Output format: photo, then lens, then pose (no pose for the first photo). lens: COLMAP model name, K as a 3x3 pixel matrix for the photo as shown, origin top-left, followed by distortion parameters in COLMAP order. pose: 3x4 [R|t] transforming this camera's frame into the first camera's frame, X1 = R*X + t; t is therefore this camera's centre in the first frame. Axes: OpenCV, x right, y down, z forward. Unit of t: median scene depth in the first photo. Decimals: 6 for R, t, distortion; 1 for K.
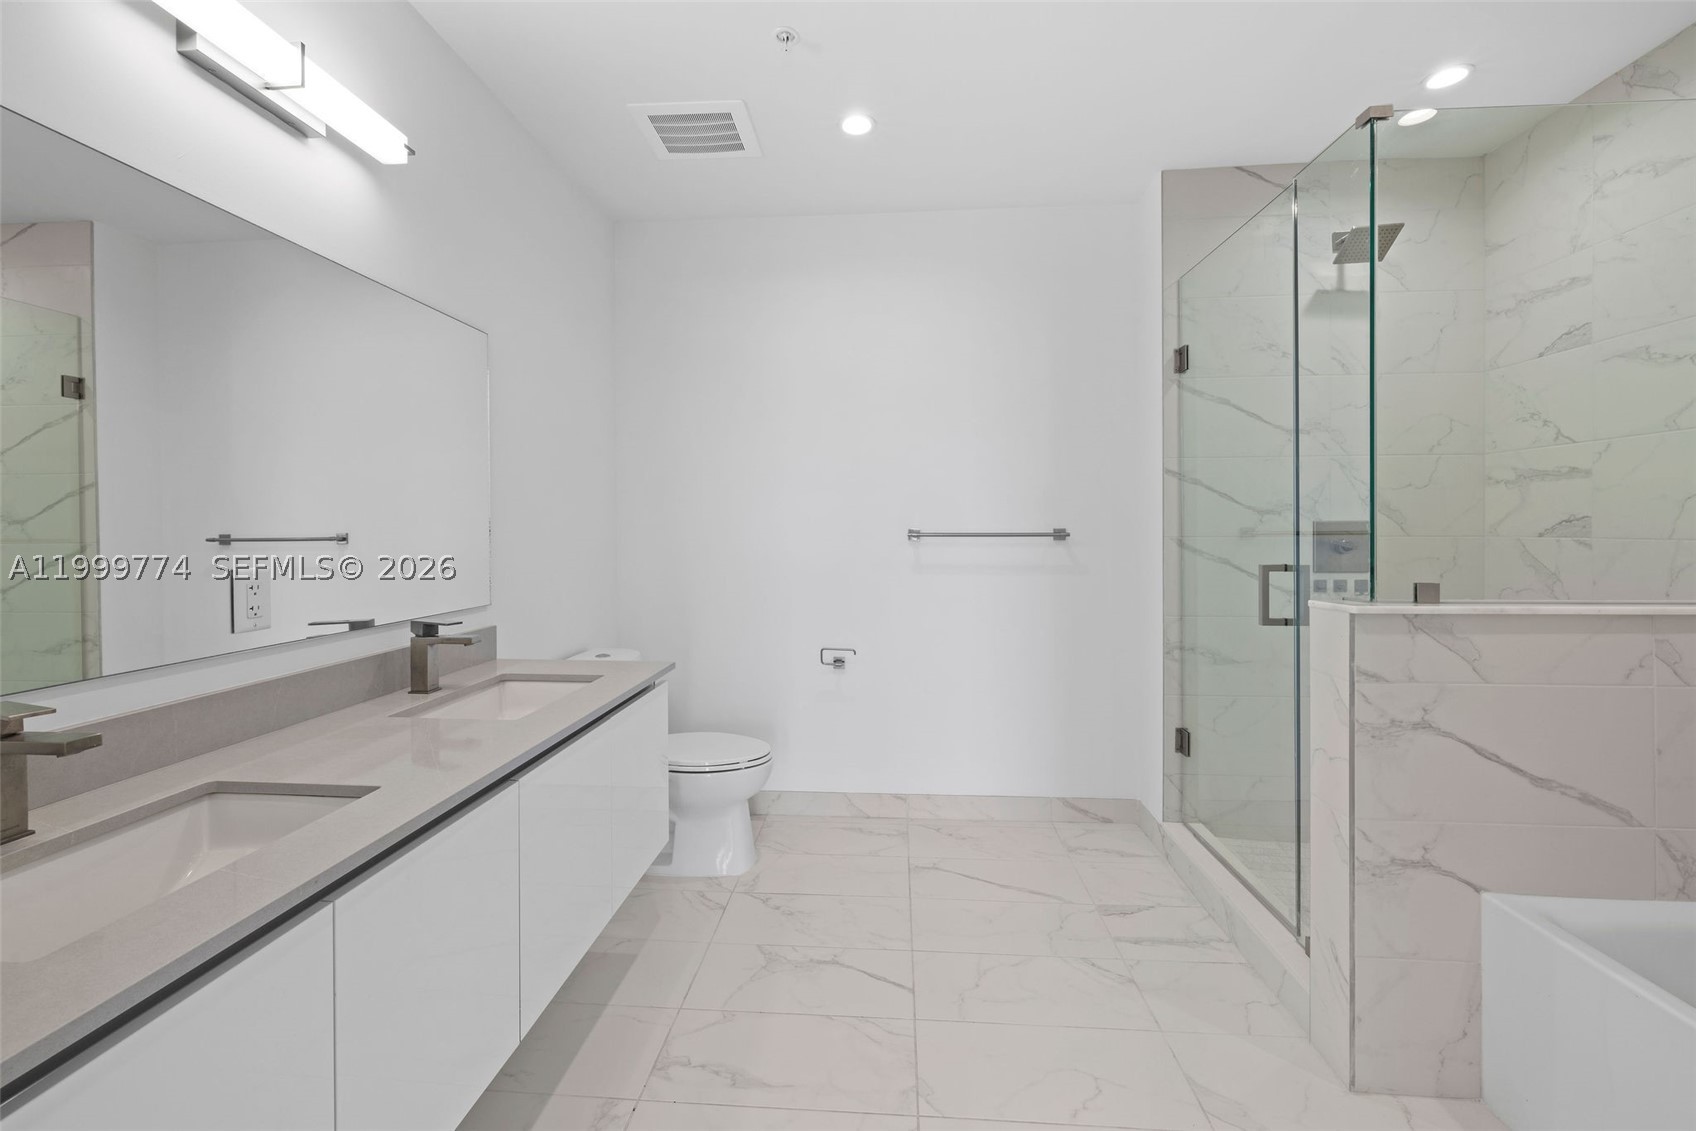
lens RADIAL K [[717.8, 0, 852.4], [0, 717.8, 536.1], [0, 0, 1]] dist [-0.006714, 0.001342]
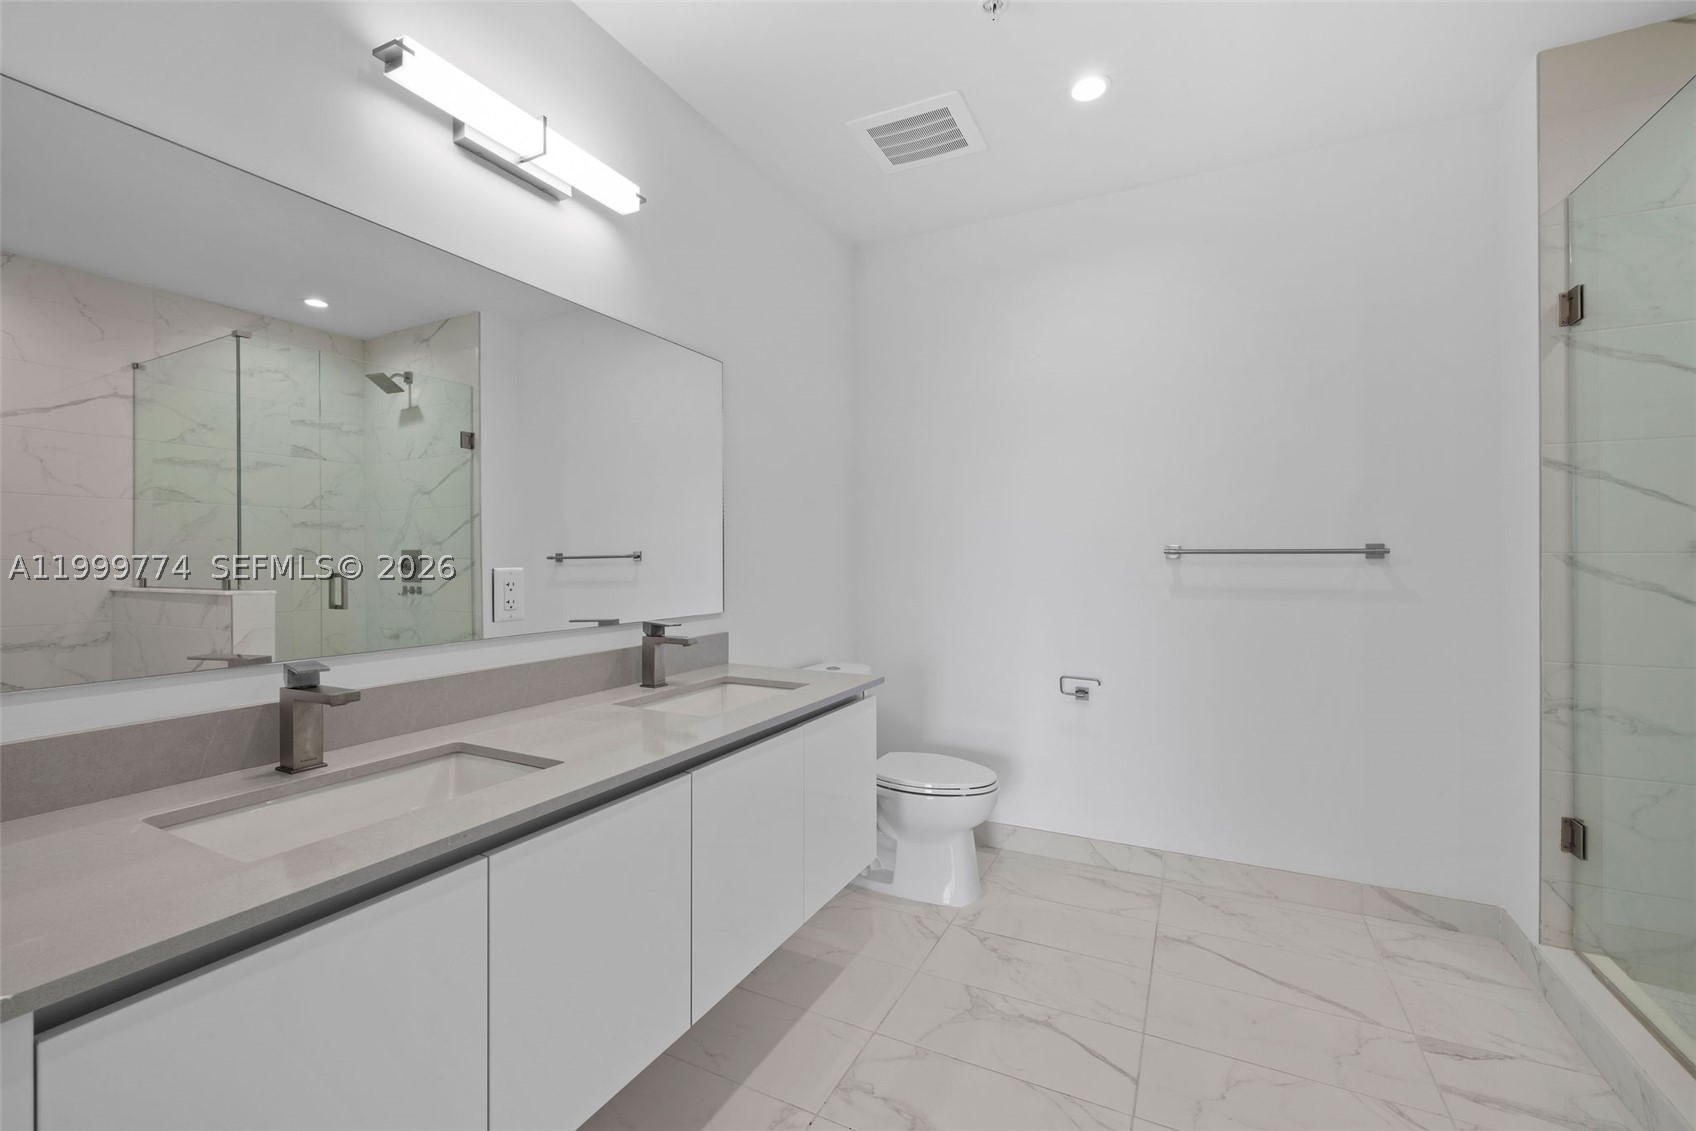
lens RADIAL K [[717.8, 0, 844.6], [0, 717.8, 560.9], [0, 0, 1]] dist [-0.006714, 0.001342]
pose [[0.922266, 0.003333, -0.386542, 0.067822], [-0.005271, 0.999978, -0.003955, 0.017867], [0.386520, 0.005685, 0.922263, 0.061207]]
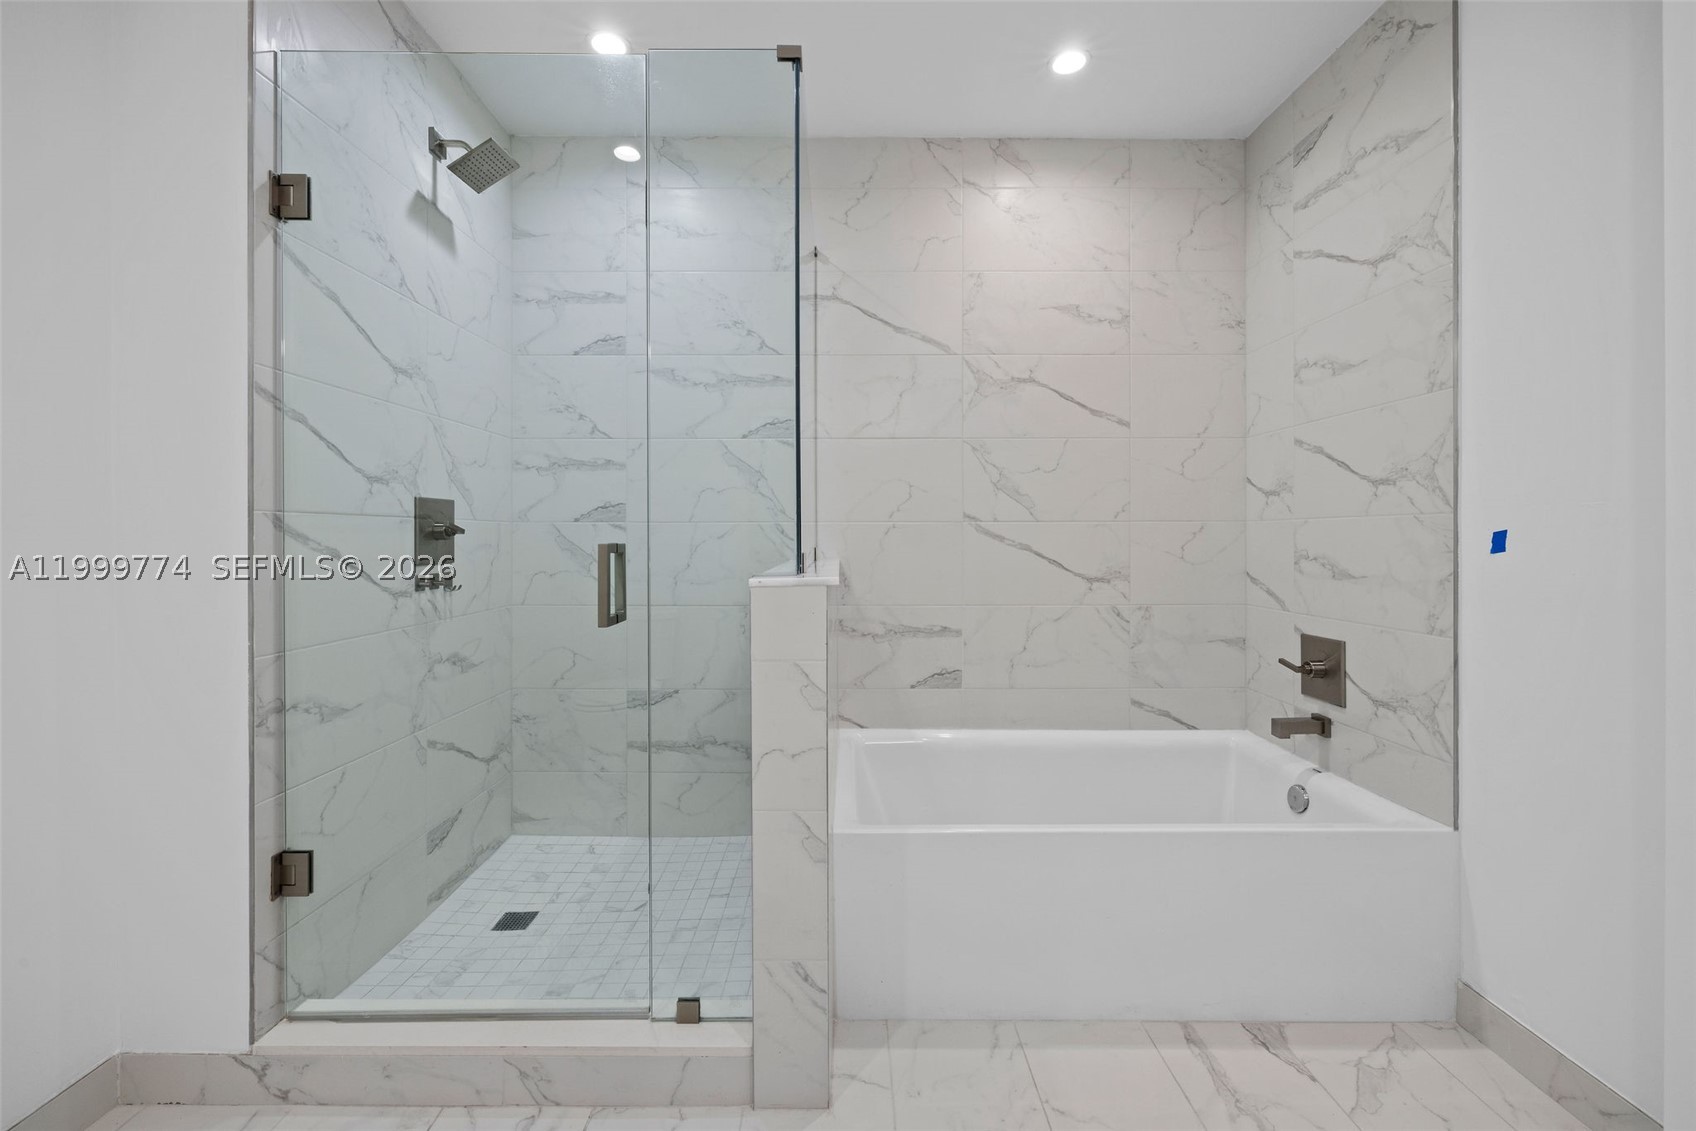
lens RADIAL K [[717.8, 0, 842.4], [0, 717.8, 539.2], [0, 0, 1]] dist [-0.006714, 0.001342]
pose [[-0.061809, -0.000354, 0.998088, -0.139597], [0.012347, 0.999923, 0.001119, 0.030601], [-0.998012, 0.012392, -0.061800, 0.655376]]
